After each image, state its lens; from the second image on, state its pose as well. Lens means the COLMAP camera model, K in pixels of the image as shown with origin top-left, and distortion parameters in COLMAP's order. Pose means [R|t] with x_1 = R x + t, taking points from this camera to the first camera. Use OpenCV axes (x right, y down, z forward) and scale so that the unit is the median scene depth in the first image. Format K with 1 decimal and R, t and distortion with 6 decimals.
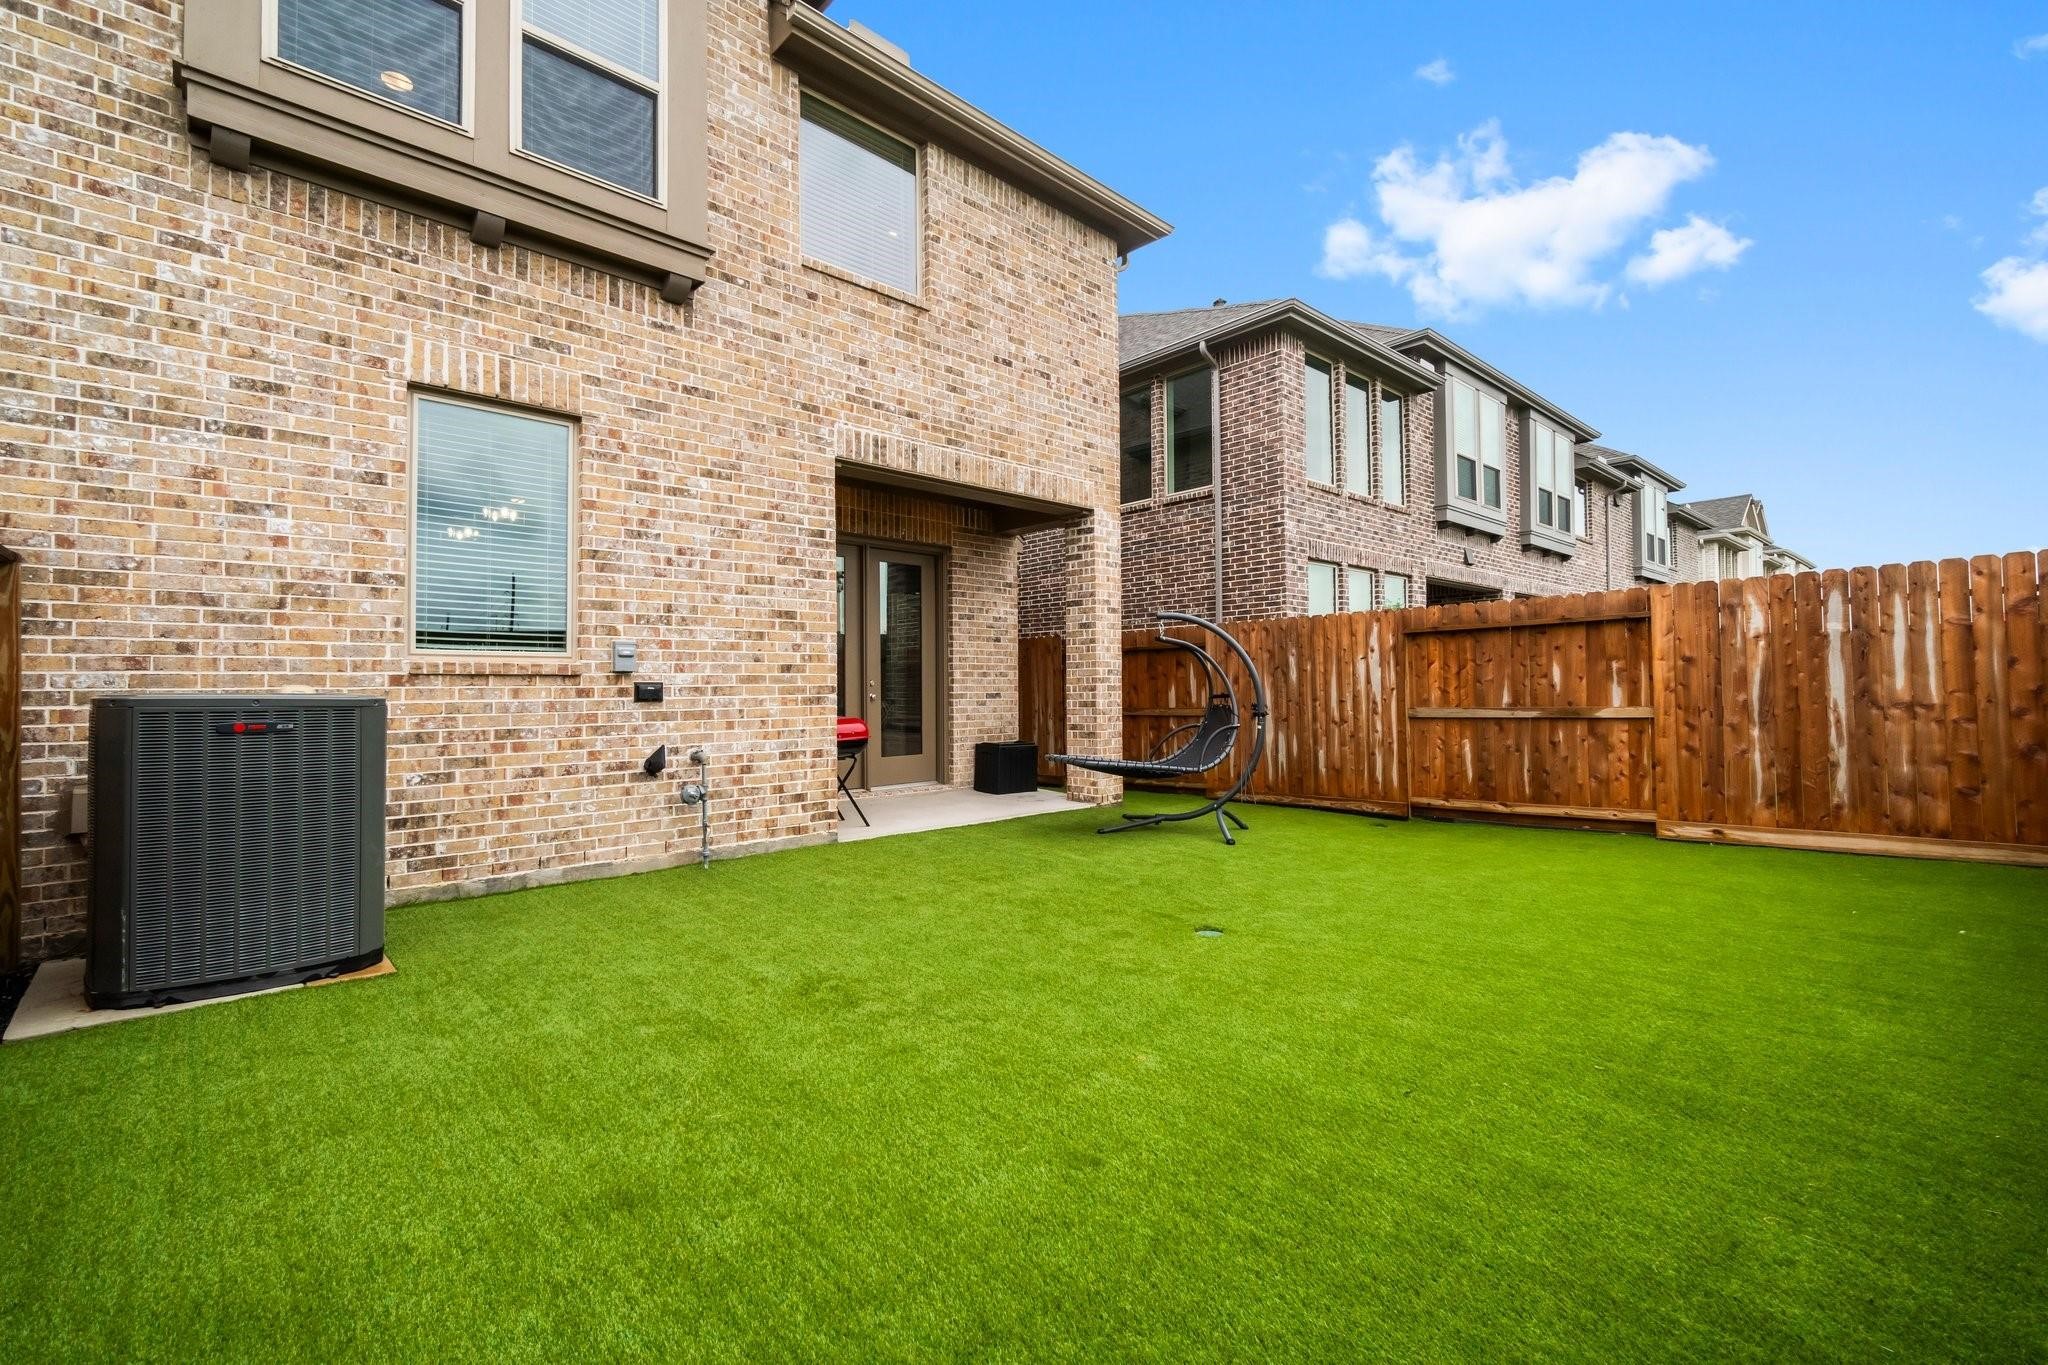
lens RADIAL K [[882.4, 0, 1022.9], [0, 882.4, 665.6], [0, 0, 1]] dist [-0.004579, 0.000953]
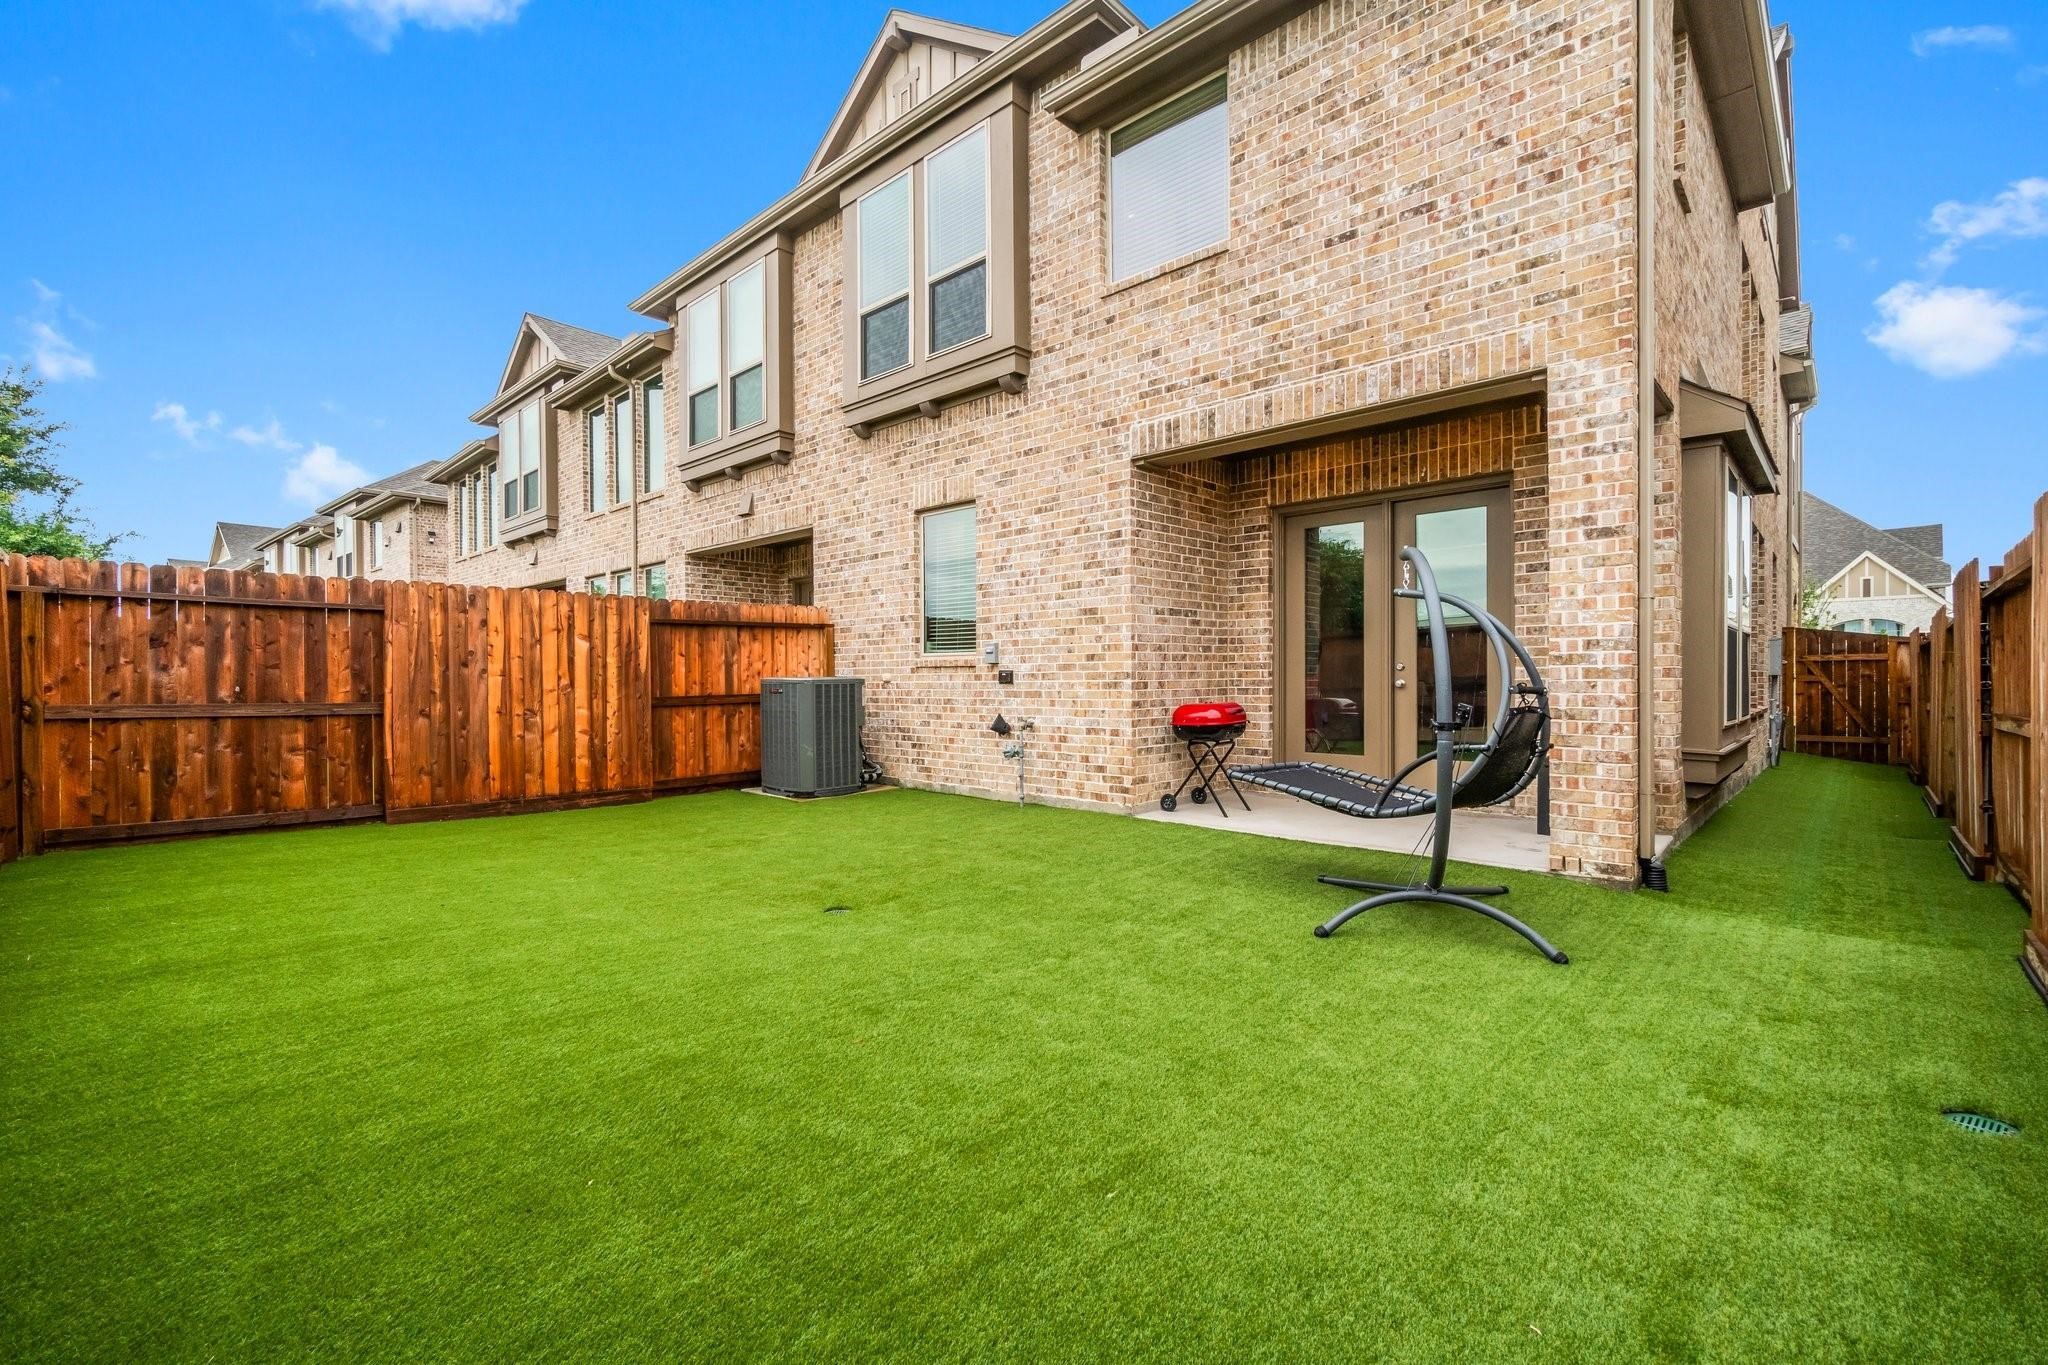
lens RADIAL K [[882.4, 0, 1024.6], [0, 882.4, 687.9], [0, 0, 1]] dist [-0.004579, 0.000953]
pose [[0.050312, 0.016895, -0.998591, 0.908174], [0.029456, 0.999397, 0.018393, 0.019802], [0.998299, -0.030340, 0.049784, 0.860977]]
